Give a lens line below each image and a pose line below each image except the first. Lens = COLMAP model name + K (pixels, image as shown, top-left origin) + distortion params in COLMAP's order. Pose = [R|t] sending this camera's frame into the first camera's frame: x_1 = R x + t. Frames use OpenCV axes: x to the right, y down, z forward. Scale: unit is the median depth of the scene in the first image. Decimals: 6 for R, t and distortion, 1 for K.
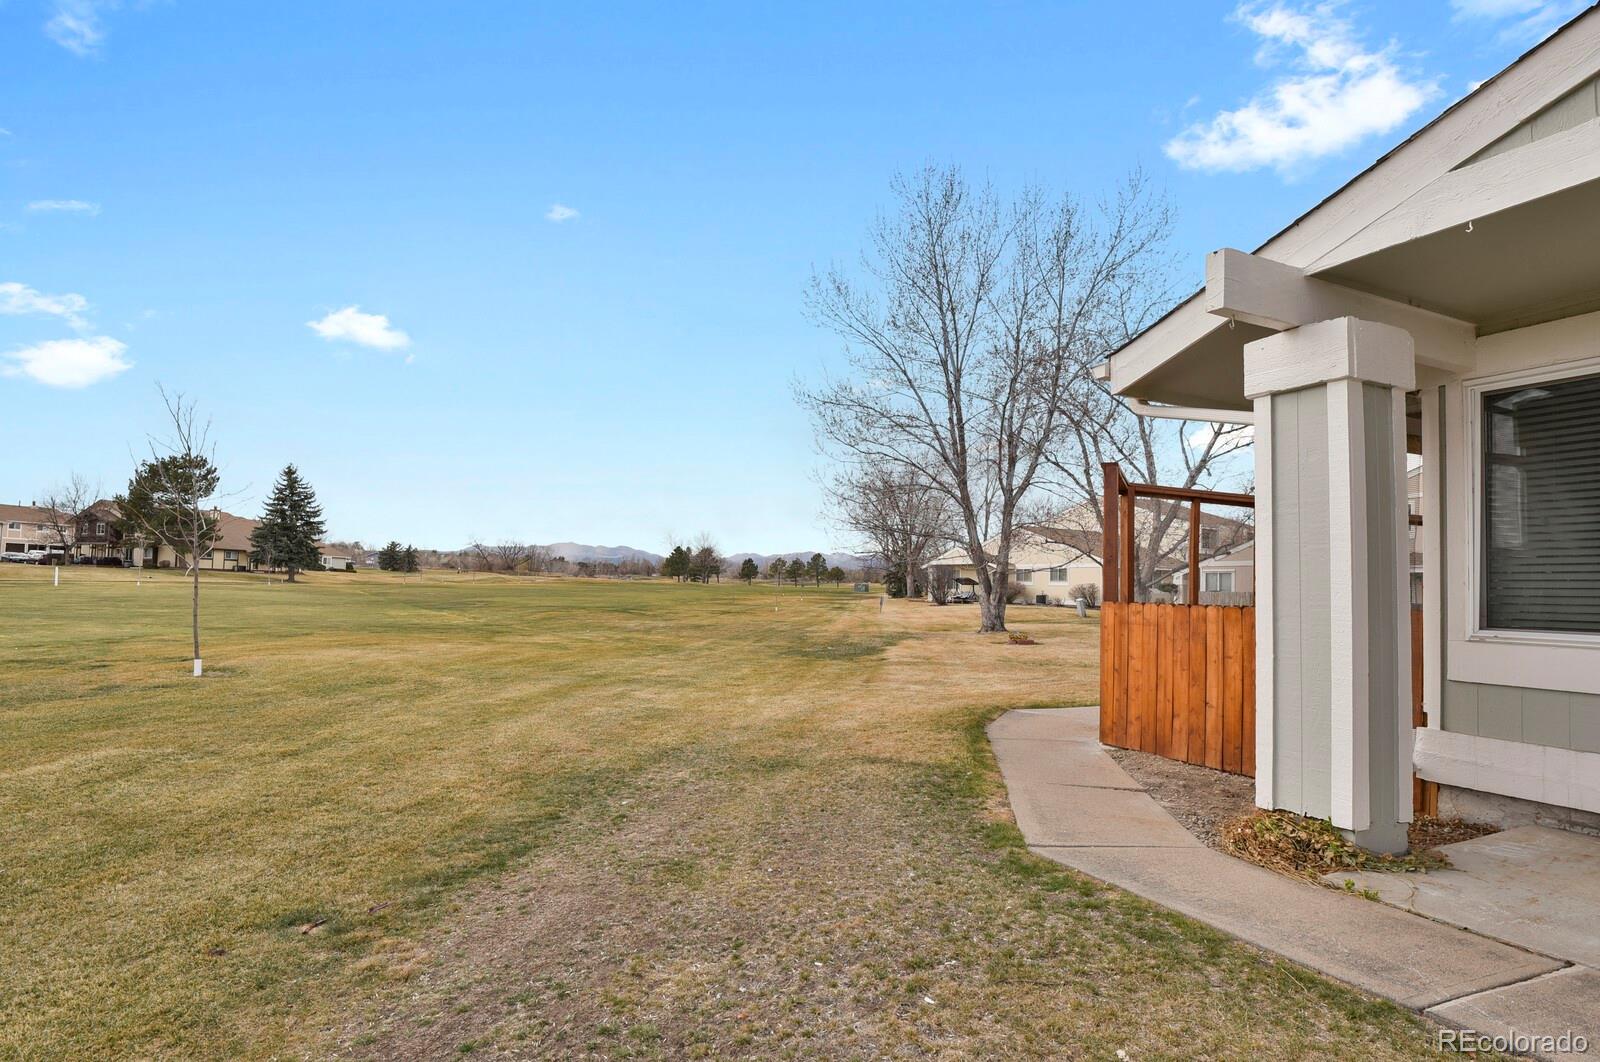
lens RADIAL K [[793.5, 0, 761.5], [0, 793.5, 535.4], [0, 0, 1]] dist [-0.016338, -0.000195]
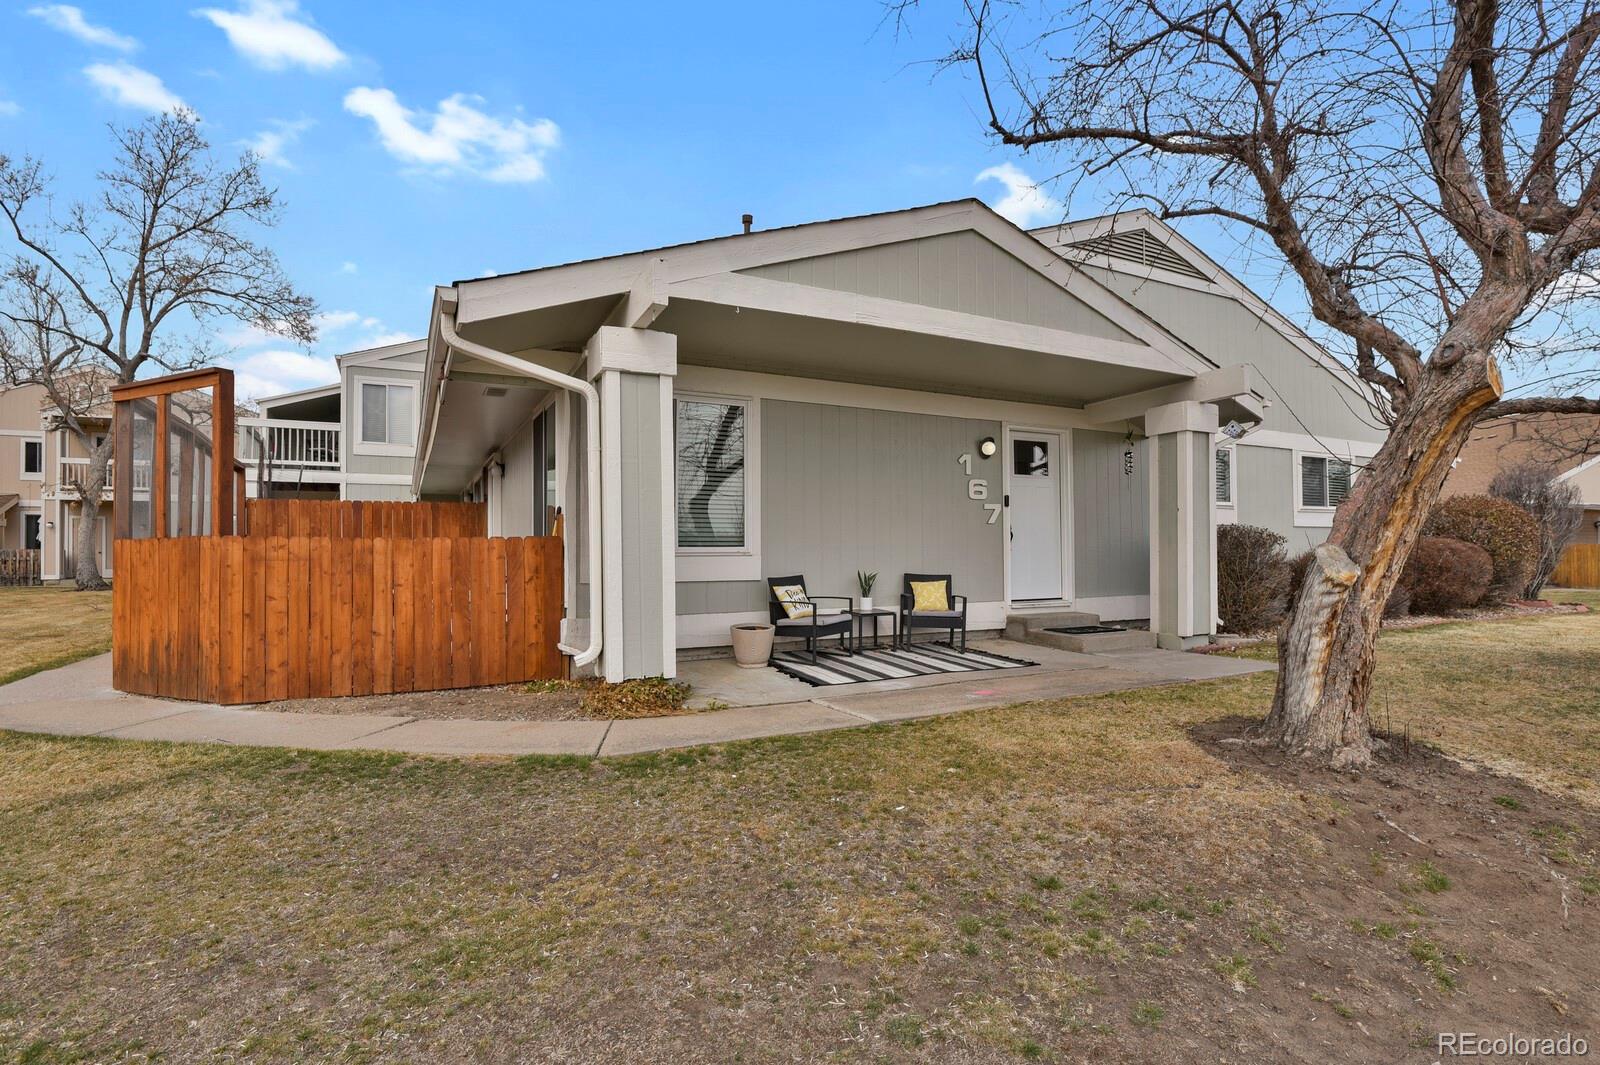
lens RADIAL K [[793.5, 0, 761.5], [0, 793.5, 536.9], [0, 0, 1]] dist [-0.016338, -0.000195]
pose [[-0.017225, -0.006667, 0.999829, -0.469942], [-0.063887, 0.997942, 0.005554, 0.051387], [-0.997808, -0.063781, -0.017616, 0.526193]]
